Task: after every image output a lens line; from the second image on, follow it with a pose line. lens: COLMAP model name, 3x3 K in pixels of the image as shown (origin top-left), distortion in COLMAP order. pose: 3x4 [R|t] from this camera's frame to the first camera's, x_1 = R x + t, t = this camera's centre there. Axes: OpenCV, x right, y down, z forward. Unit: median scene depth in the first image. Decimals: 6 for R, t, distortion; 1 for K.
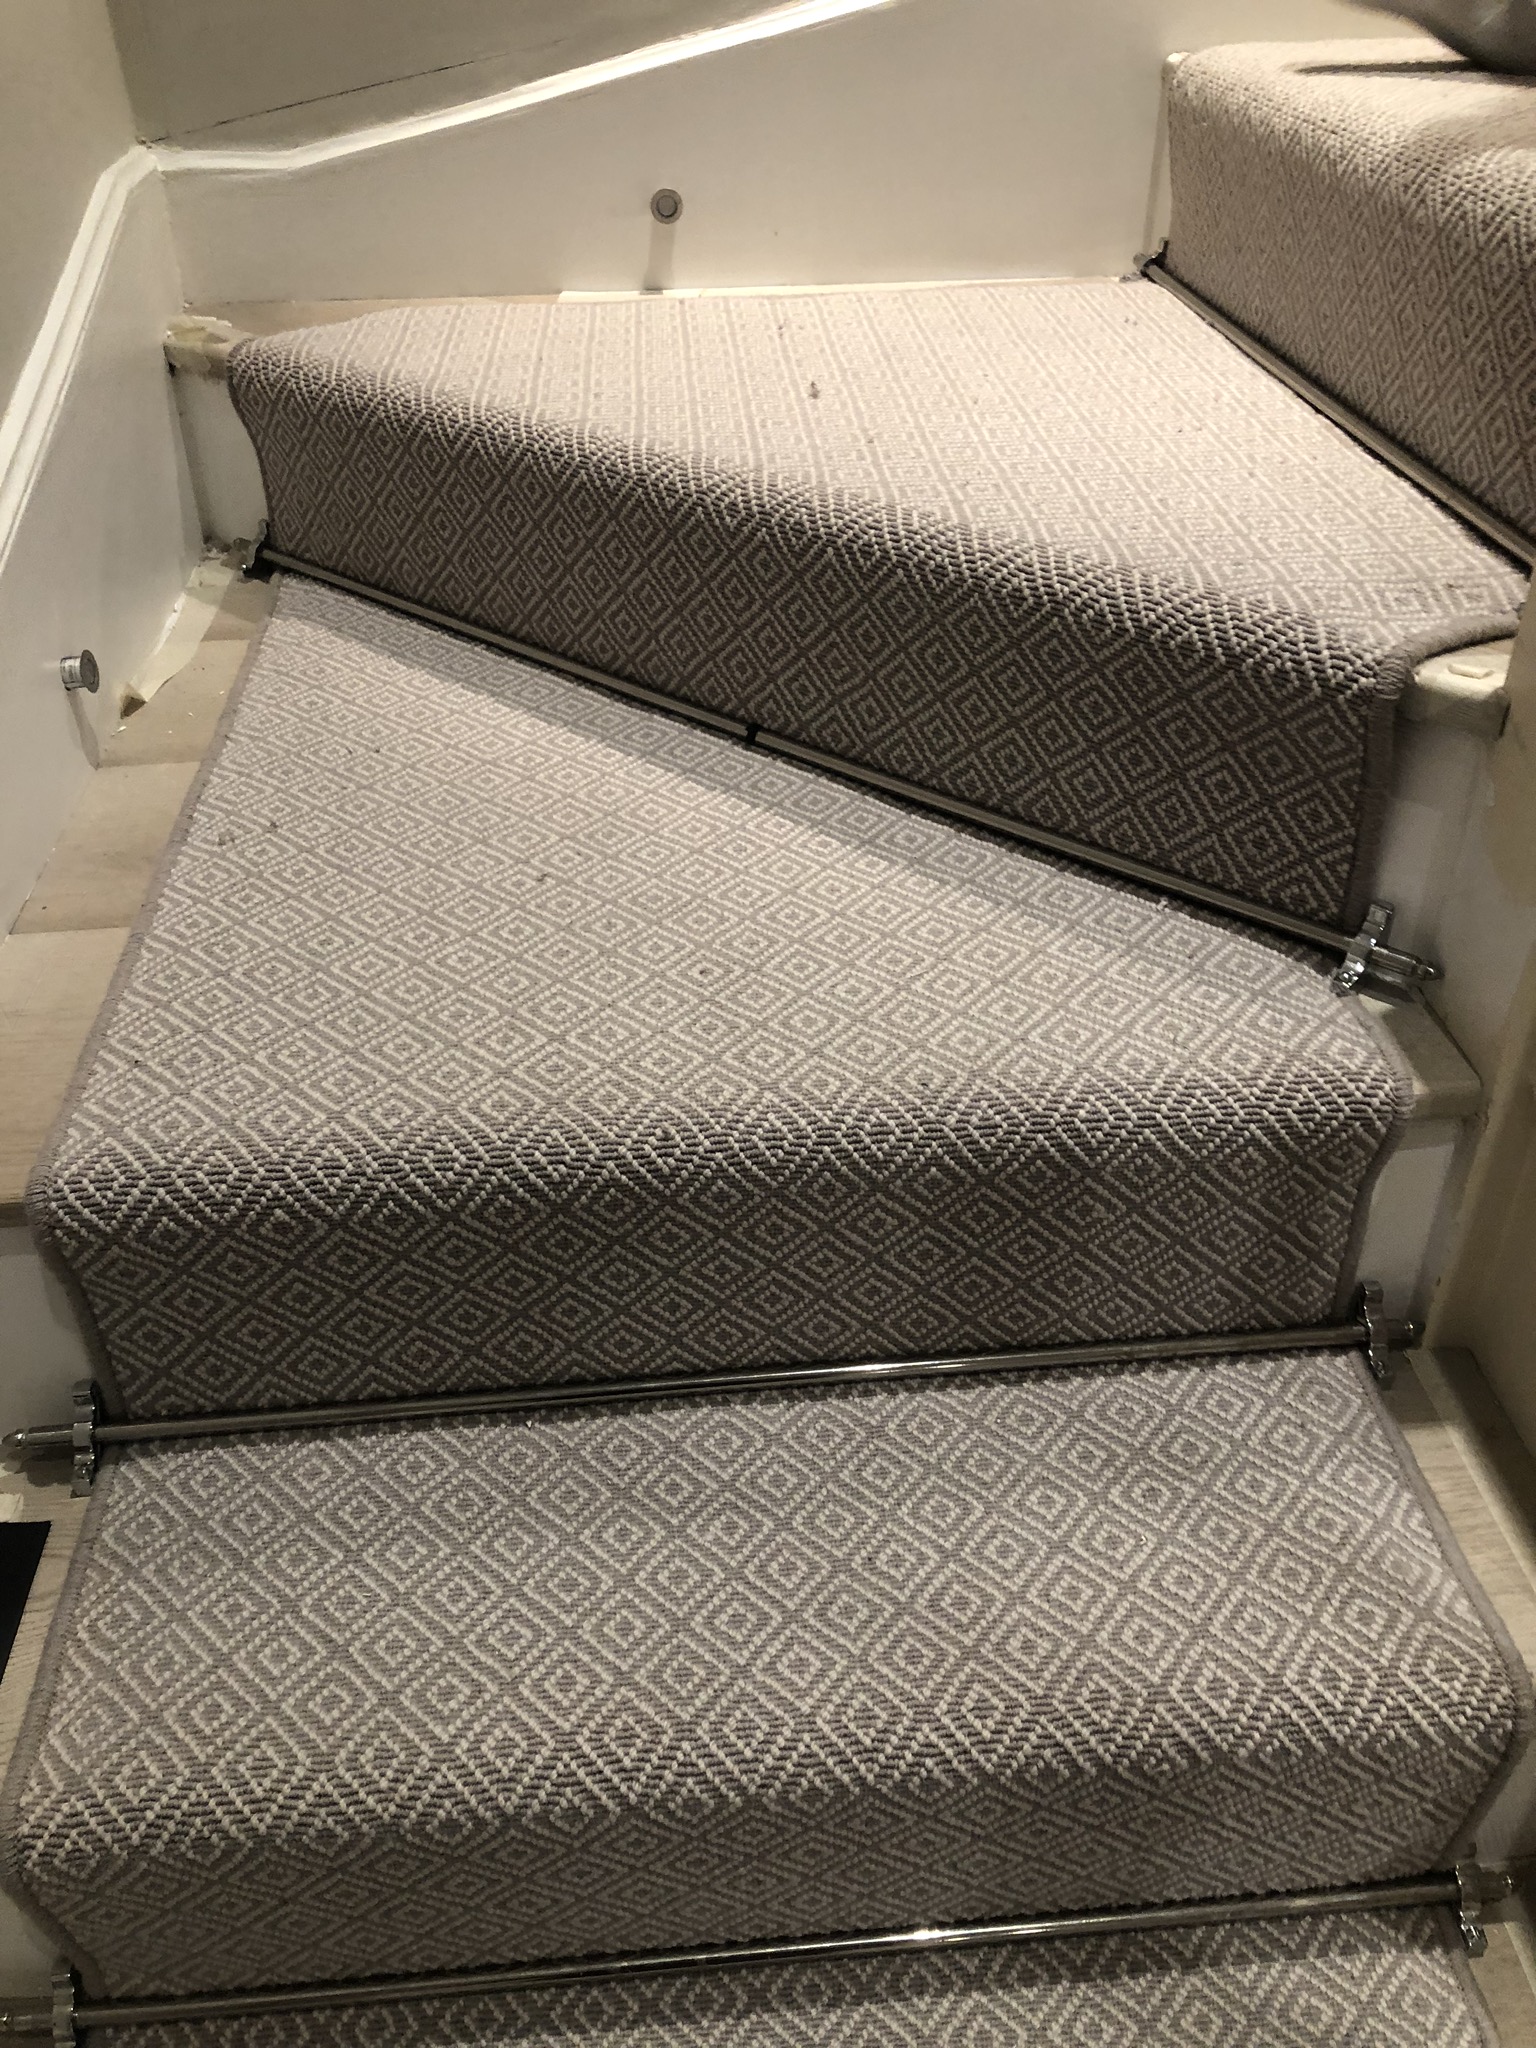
lens RADIAL K [[1650.8, 0, 736.1], [0, 1650.8, 1031.4], [0, 0, 1]] dist [0.082917, -0.170291]
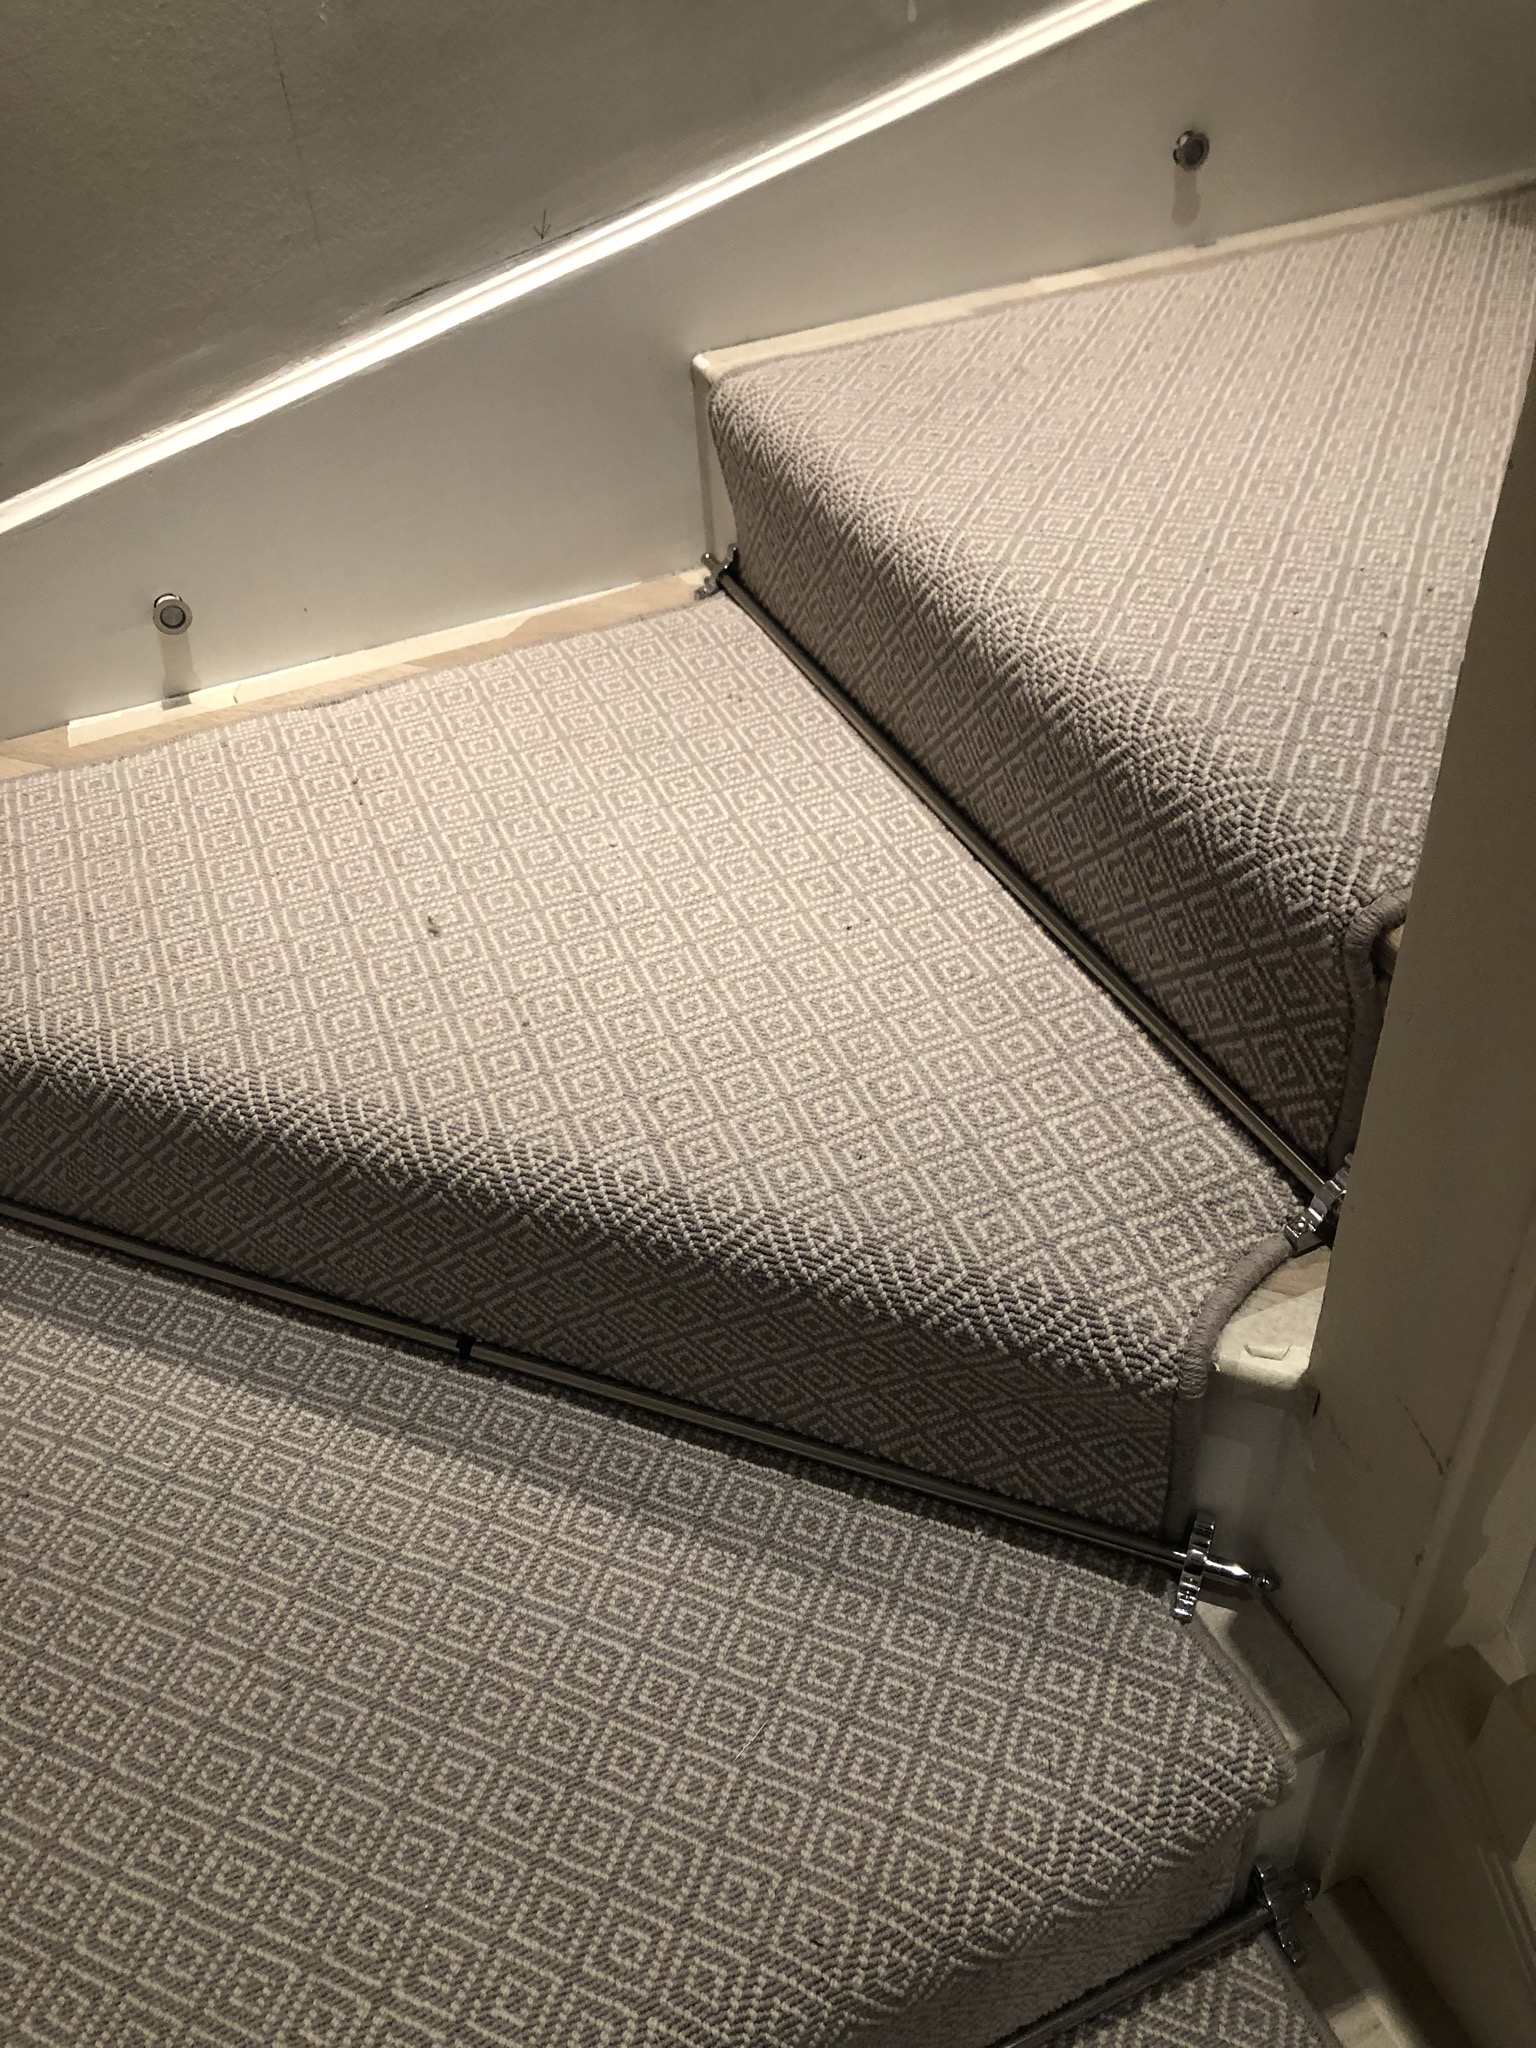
lens RADIAL K [[1650.8, 0, 736.1], [0, 1650.8, 1031.4], [0, 0, 1]] dist [0.082917, -0.170291]
pose [[0.947566, -0.240824, 0.210052, 0.002329], [0.223420, 0.969228, 0.103350, -0.507625], [-0.228477, -0.051001, 0.972212, 0.152650]]
